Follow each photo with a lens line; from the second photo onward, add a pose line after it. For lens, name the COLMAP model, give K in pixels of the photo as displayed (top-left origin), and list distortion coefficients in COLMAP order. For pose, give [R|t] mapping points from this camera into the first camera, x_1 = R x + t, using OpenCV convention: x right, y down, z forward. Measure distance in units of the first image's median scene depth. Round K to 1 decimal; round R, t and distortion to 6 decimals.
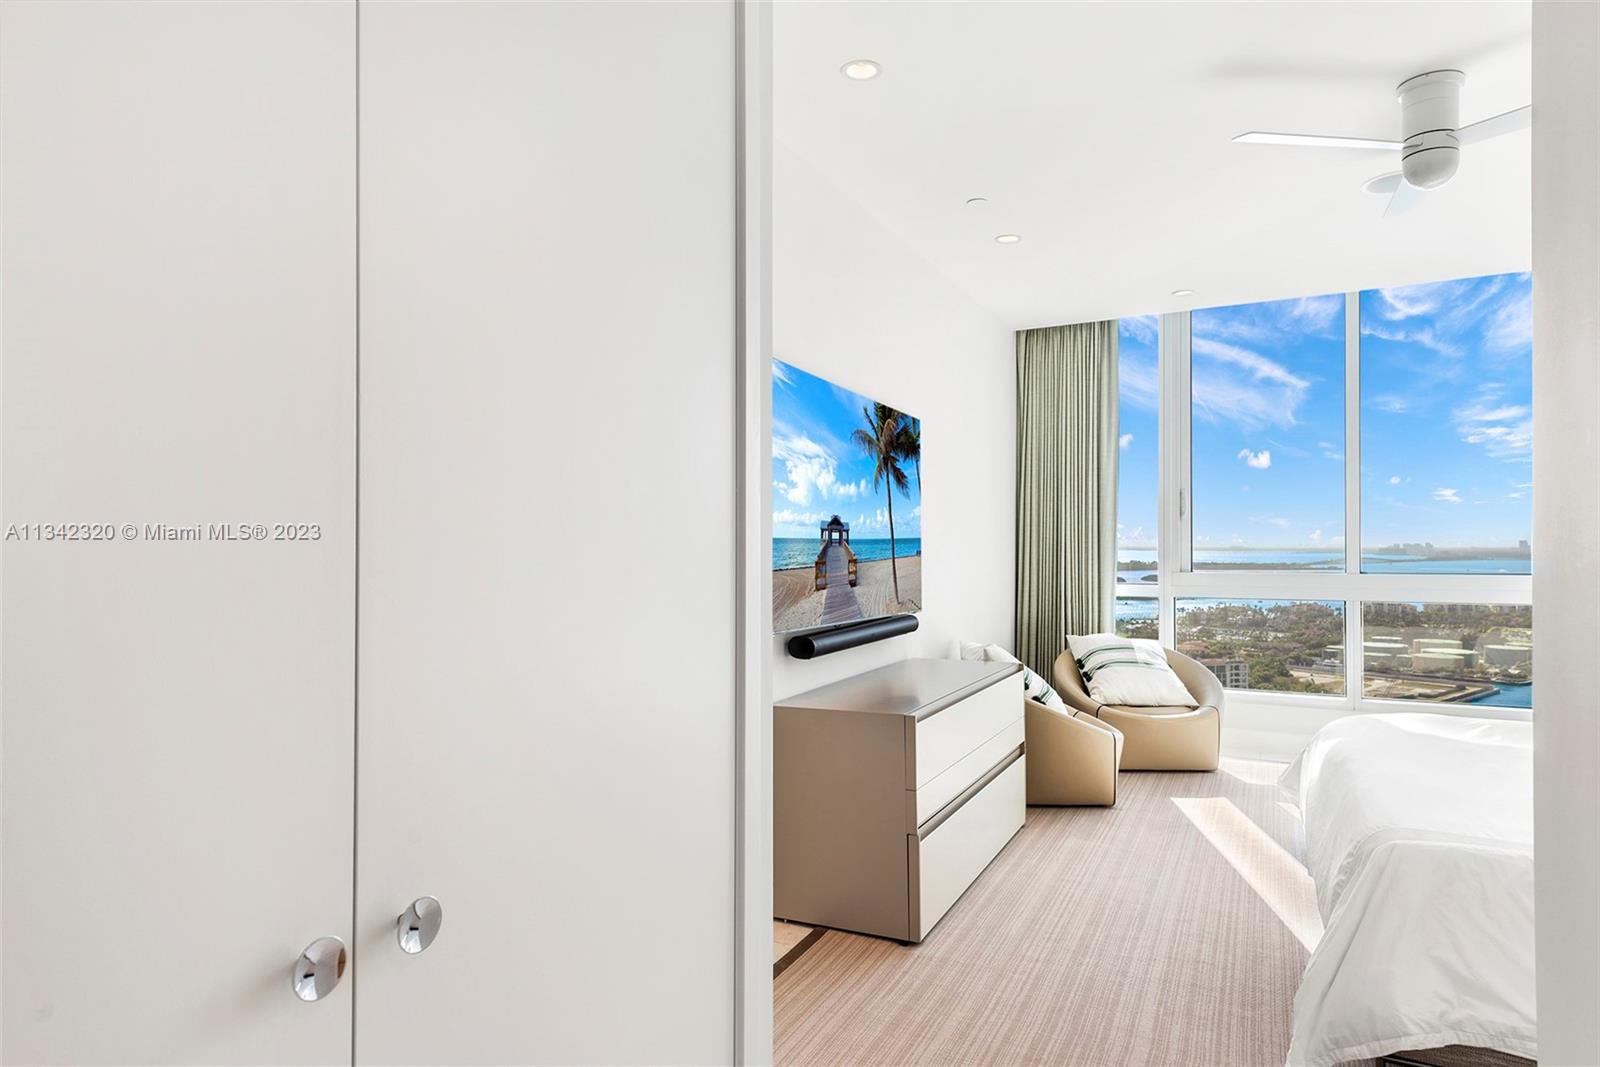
lens RADIAL K [[970.7, 0, 796.8], [0, 970.7, 536.6], [0, 0, 1]] dist [0.021232, 0.000027]
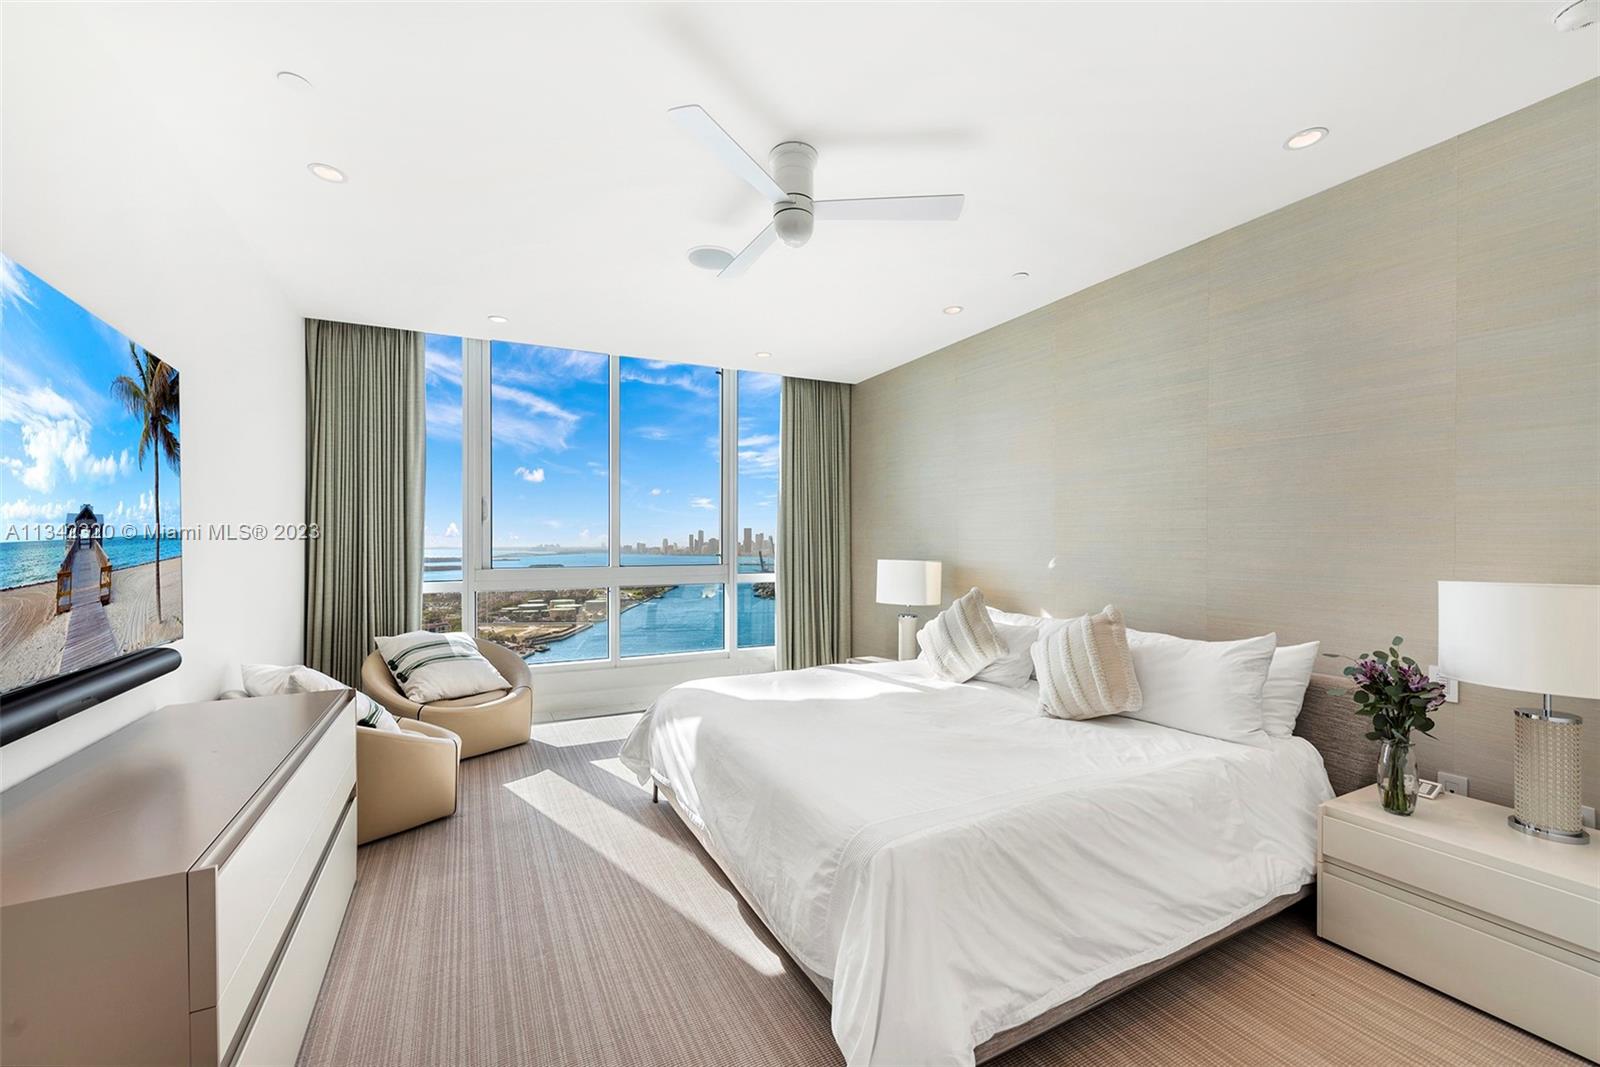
lens RADIAL K [[628.9, 0, 791.9], [0, 628.9, 547.0], [0, 0, 1]] dist [0.005484, -0.000136]
pose [[0.597595, -0.001899, 0.801796, 0.023138], [-0.007072, 0.999946, 0.007640, 0.002907], [-0.801767, -0.010236, 0.597549, 0.361271]]
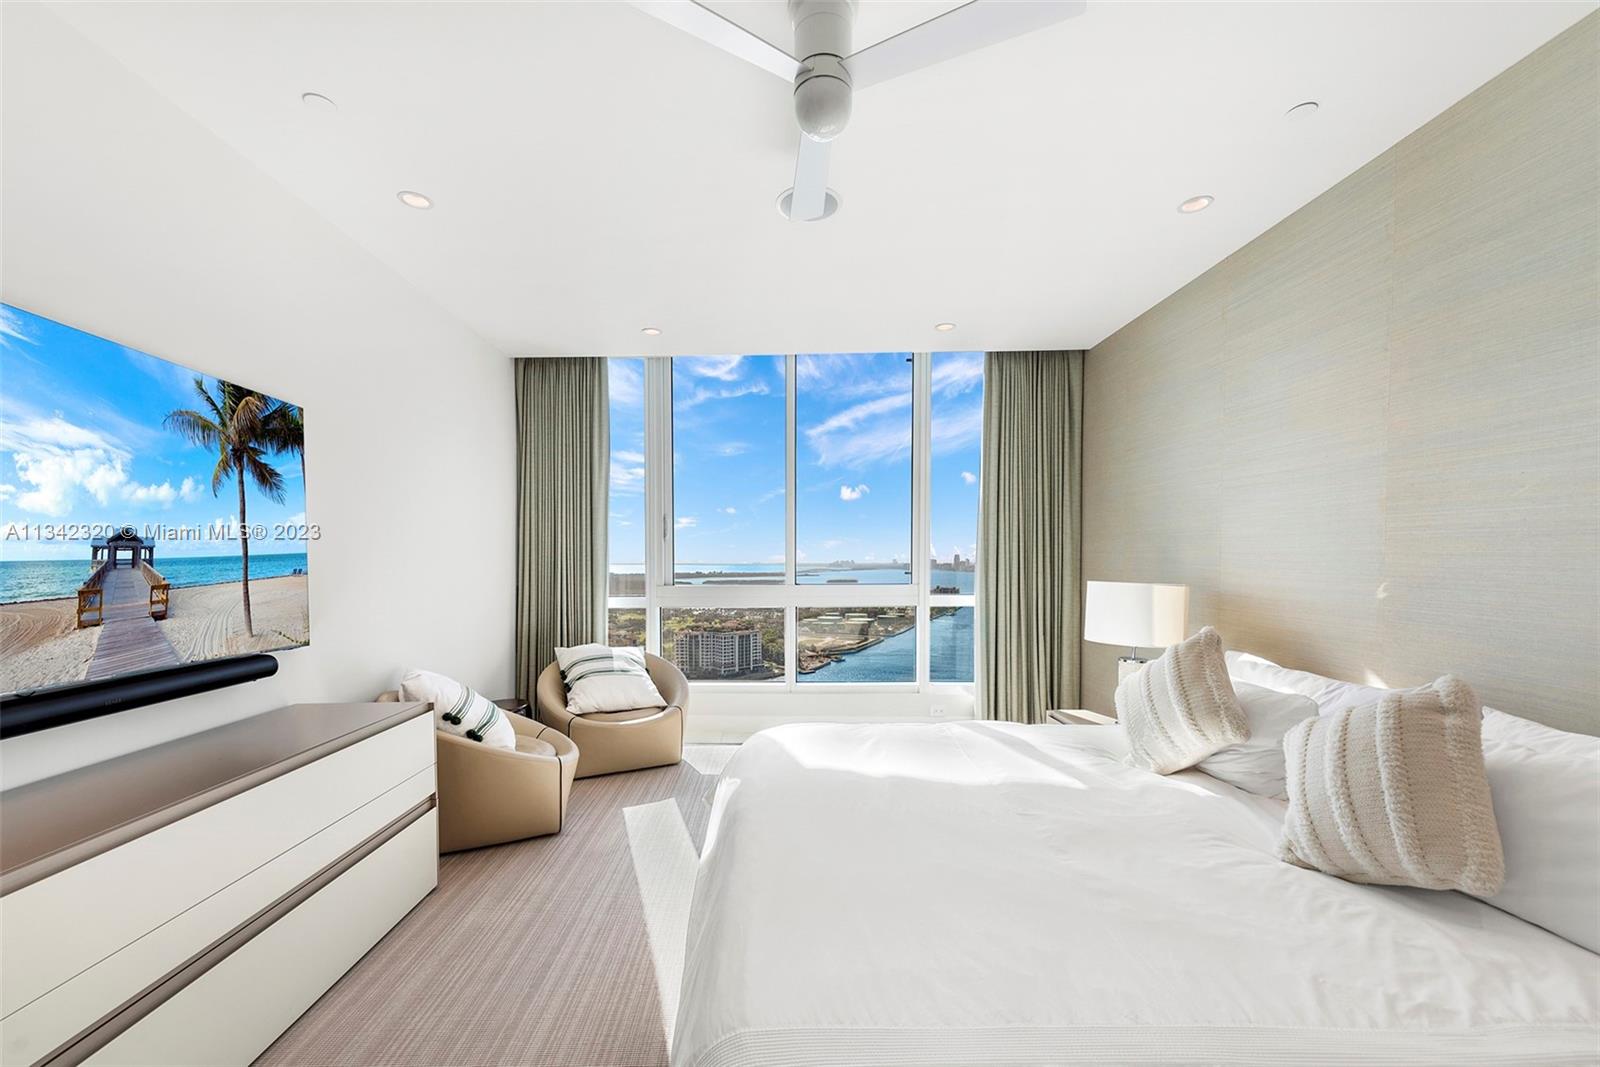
lens RADIAL K [[639.2, 0, 790.2], [0, 639.2, 581.7], [0, 0, 1]] dist [0.001573, -0.000201]
pose [[0.889176, -0.015728, 0.457295, 0.244242], [-0.002758, 0.999207, 0.039728, 0.001481], [-0.457557, -0.036586, 0.888427, 0.344060]]
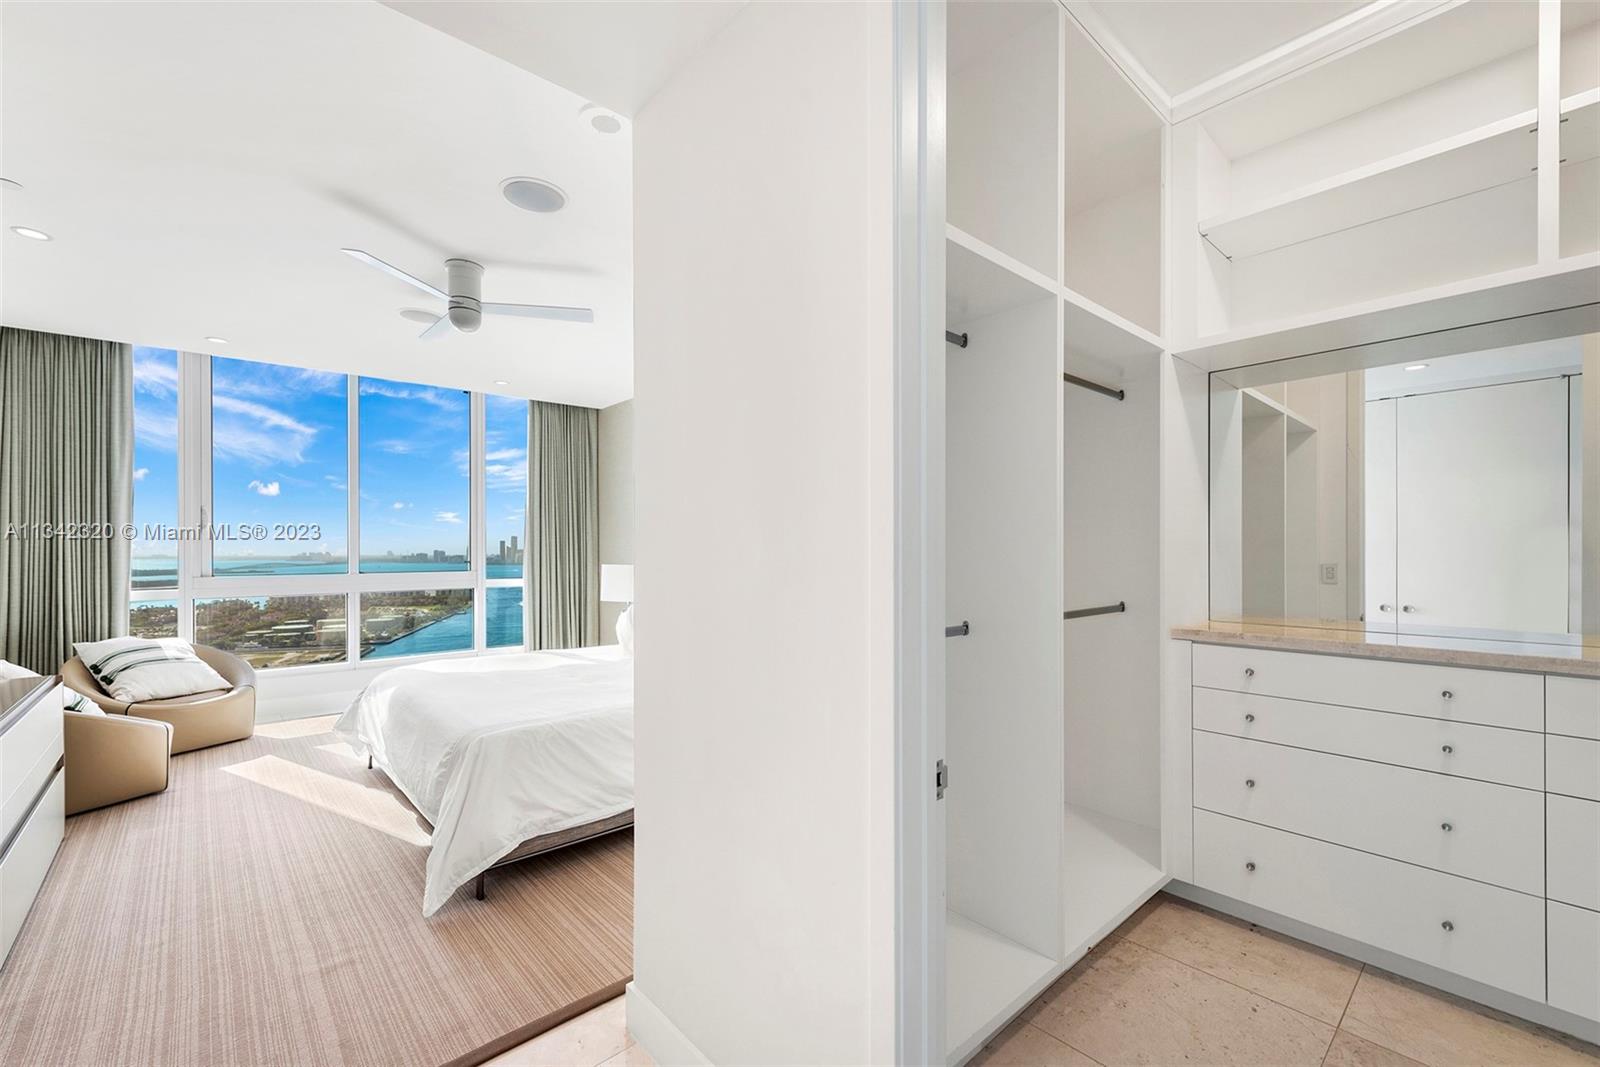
lens RADIAL K [[660.4, 0, 802.1], [0, 660.4, 552.0], [0, 0, 1]] dist [-0.001029, -0.000414]
pose [[0.365351, -0.000762, 0.930870, -0.108041], [-0.005072, 0.999983, 0.002809, 0.000671], [-0.930856, -0.005748, 0.365341, 0.057344]]
